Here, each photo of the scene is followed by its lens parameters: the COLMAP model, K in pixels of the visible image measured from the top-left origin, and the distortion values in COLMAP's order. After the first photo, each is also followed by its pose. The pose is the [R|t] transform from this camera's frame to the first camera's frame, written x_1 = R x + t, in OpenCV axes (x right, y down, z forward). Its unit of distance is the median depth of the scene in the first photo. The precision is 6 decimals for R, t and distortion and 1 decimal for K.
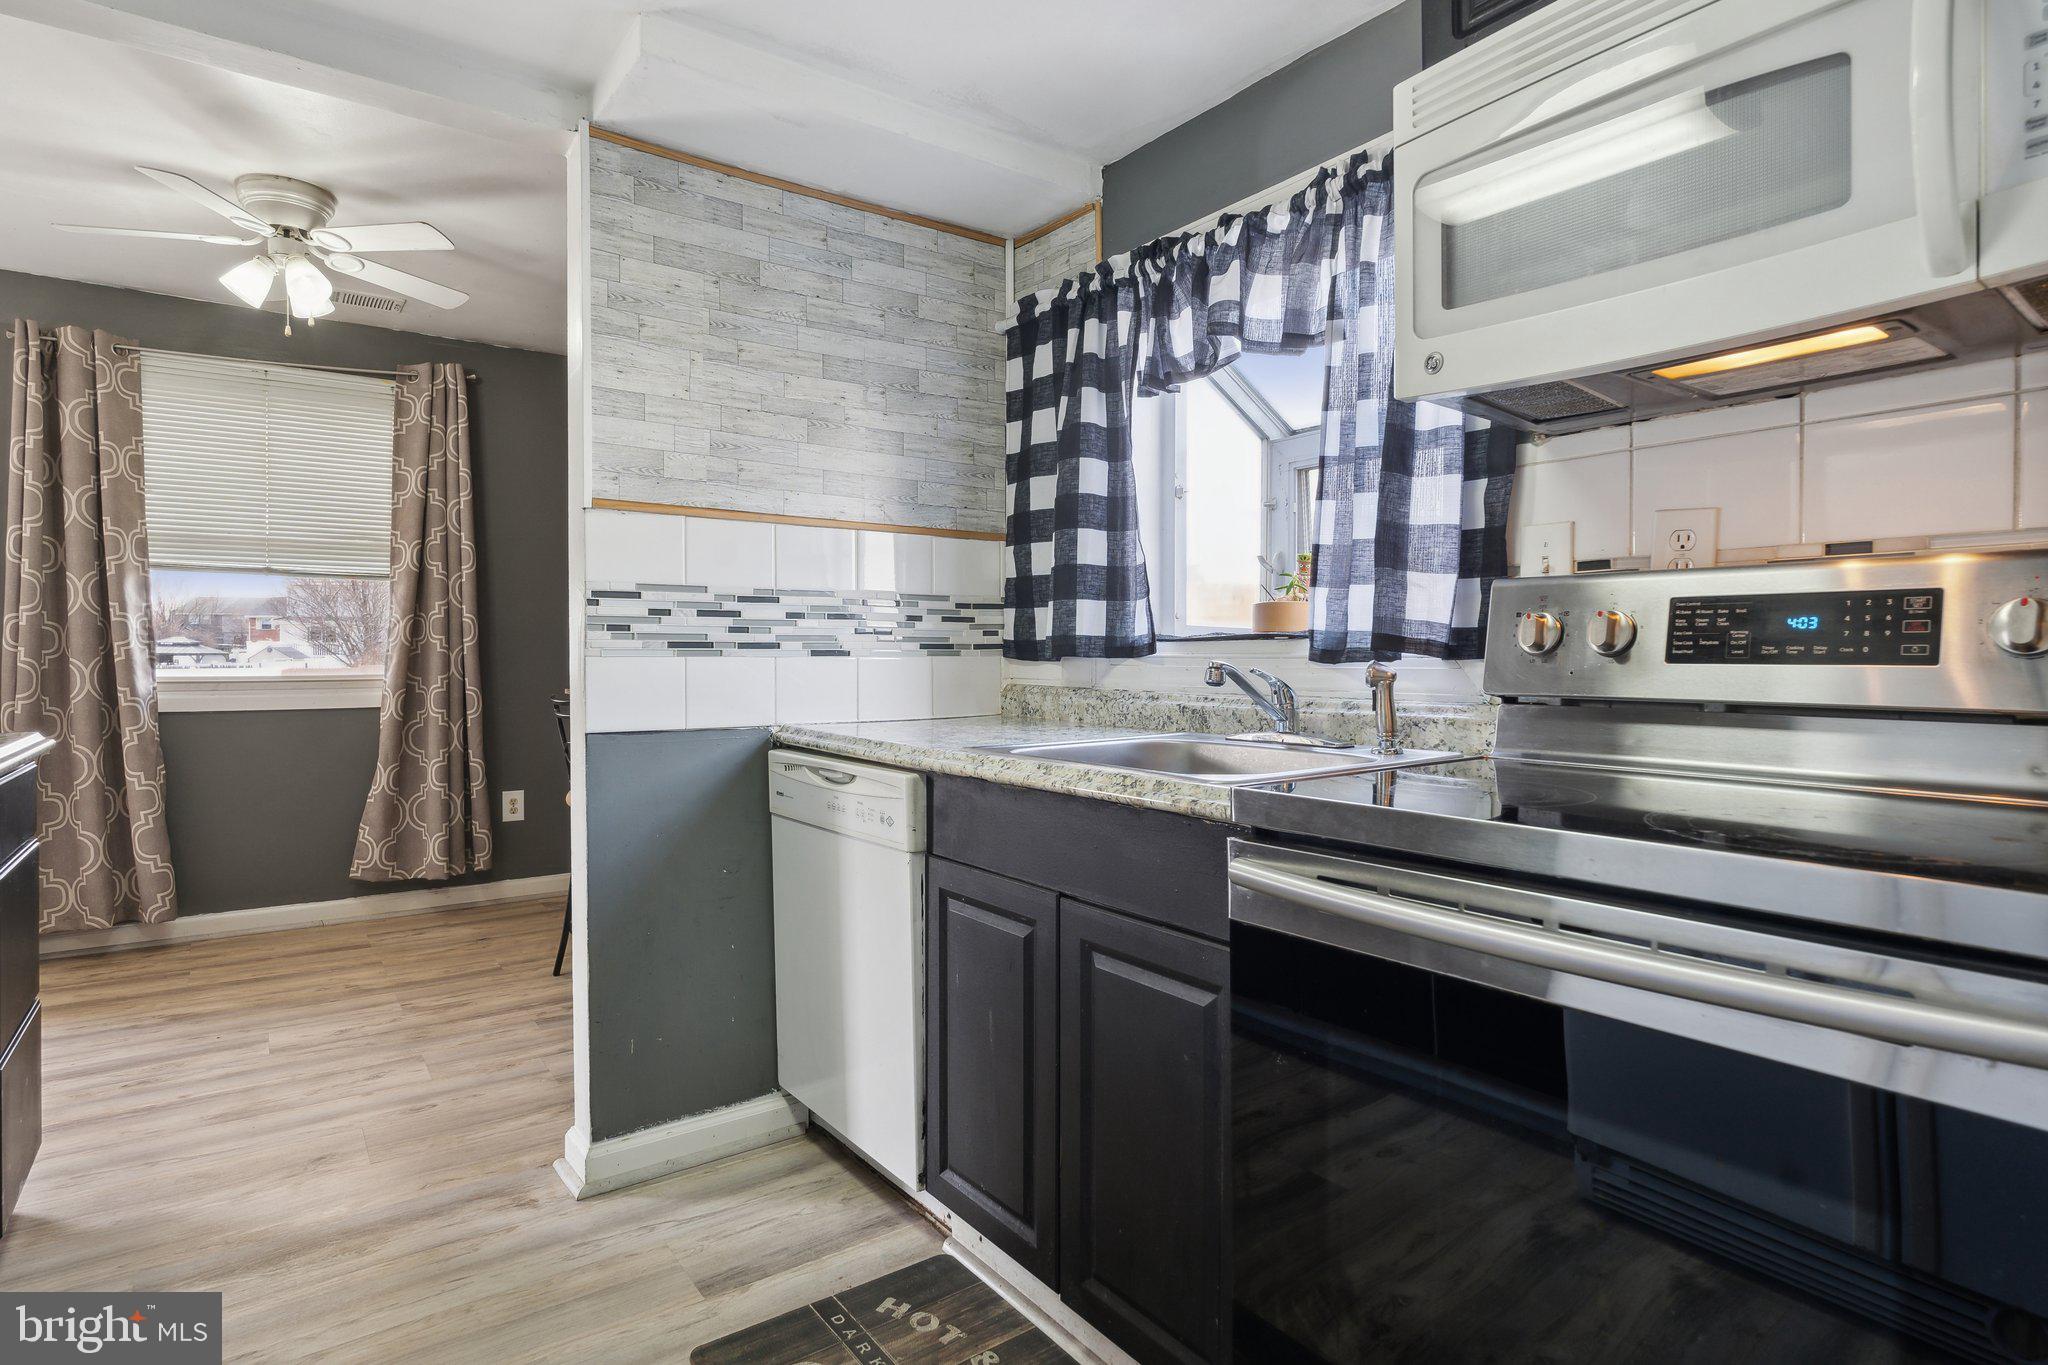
lens RADIAL K [[1063.9, 0, 1027.5], [0, 1063.9, 673.4], [0, 0, 1]] dist [0.002180, 0.000015]
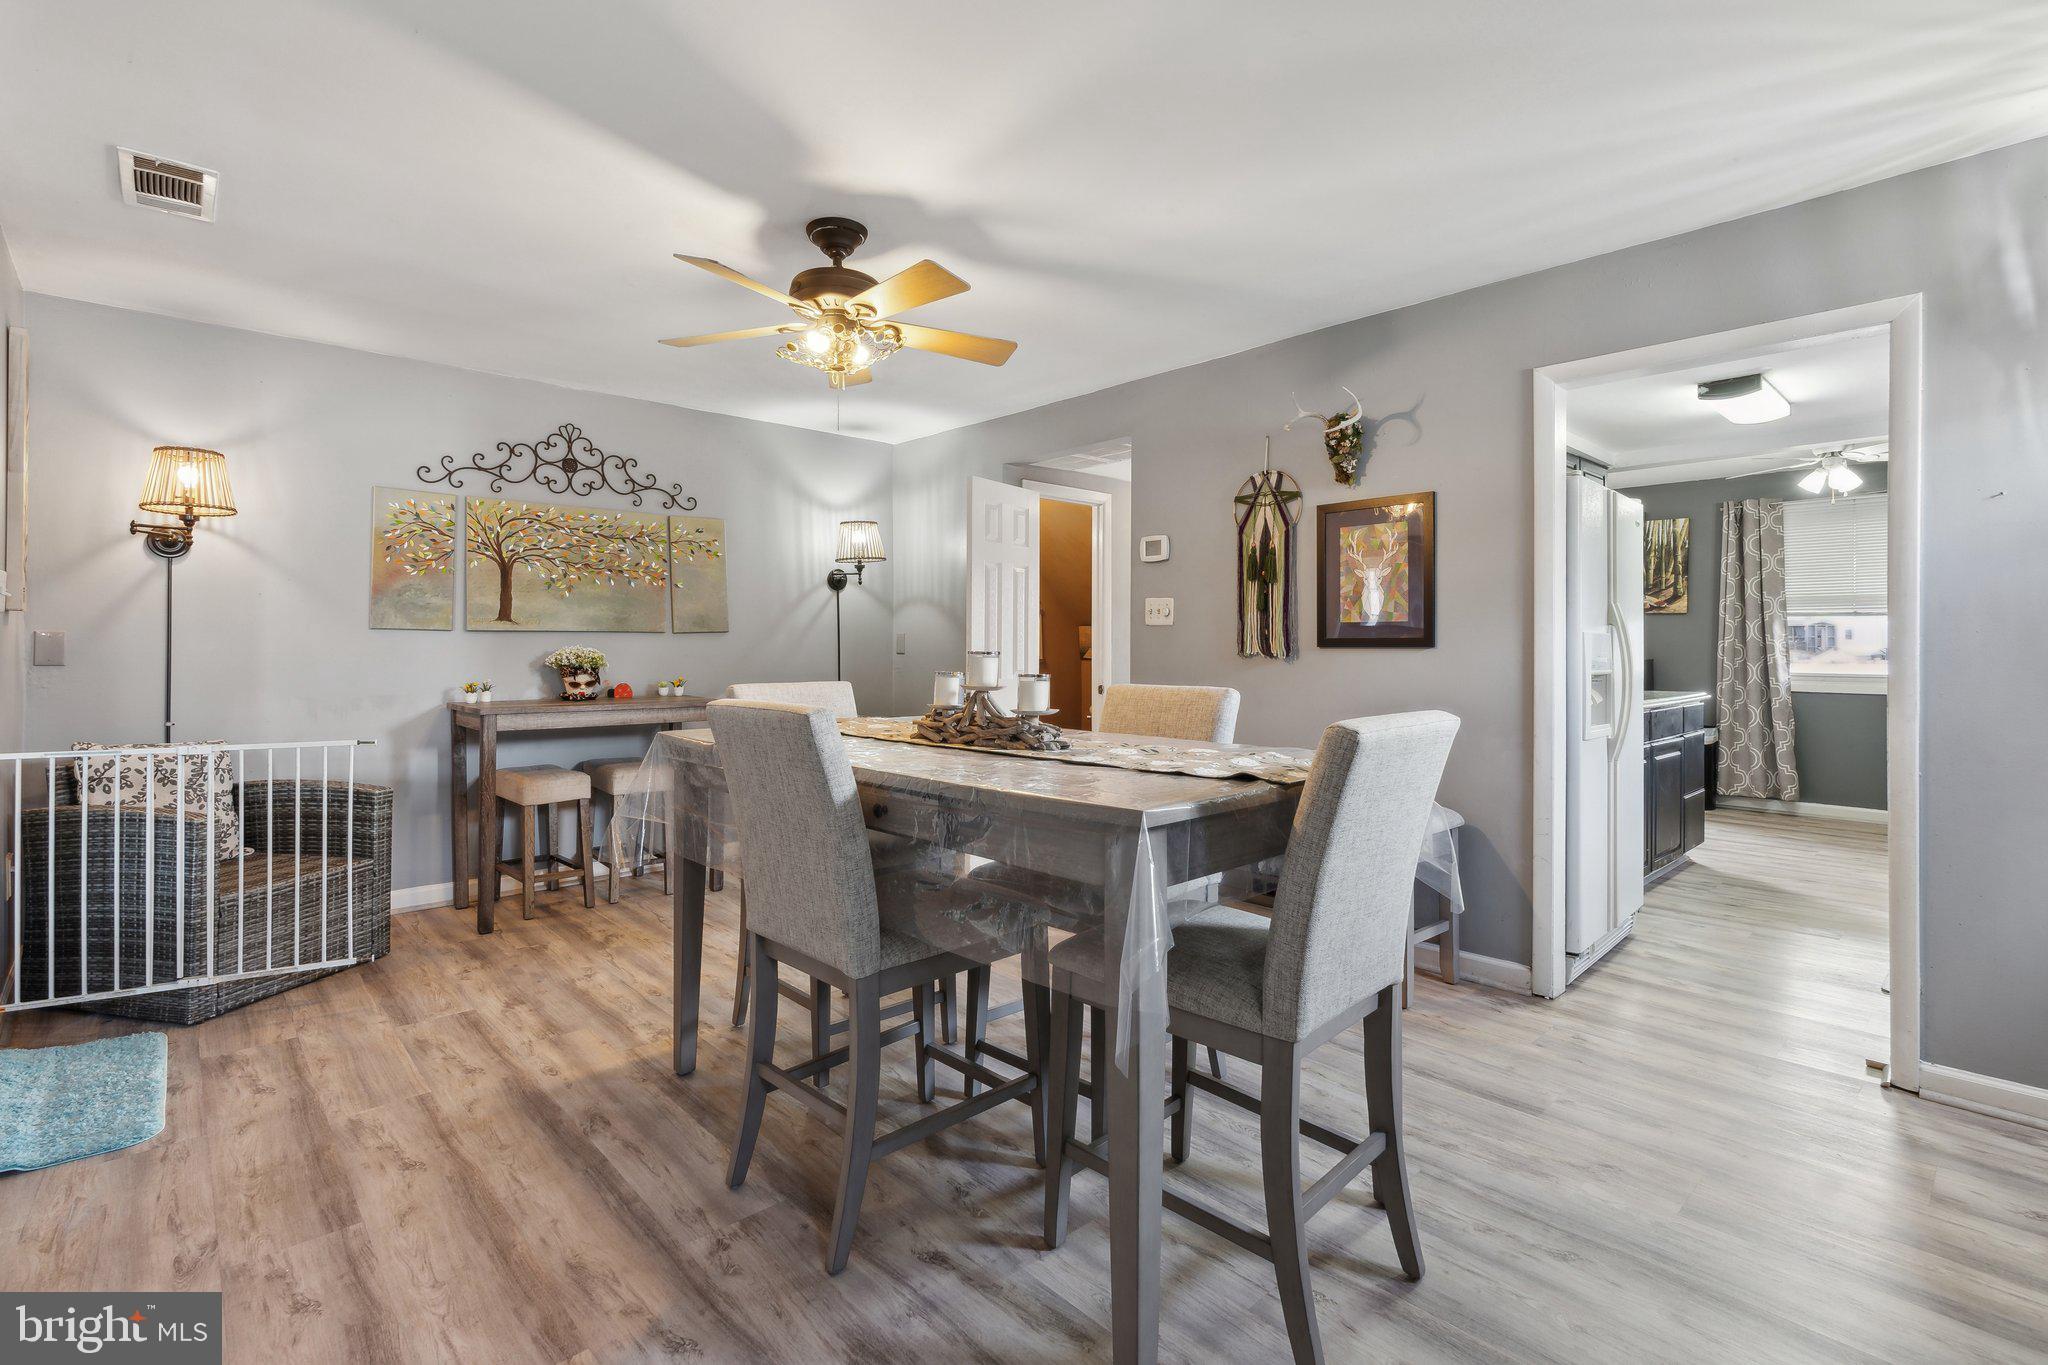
lens RADIAL K [[932.0, 0, 1055.1], [0, 932.0, 636.0], [0, 0, 1]] dist [0.001214, 0.000443]
pose [[0.135370, -0.014791, -0.990685, 1.269953], [-0.019195, 0.999662, -0.017548, -0.015193], [0.990609, 0.021392, 0.135040, -1.020221]]
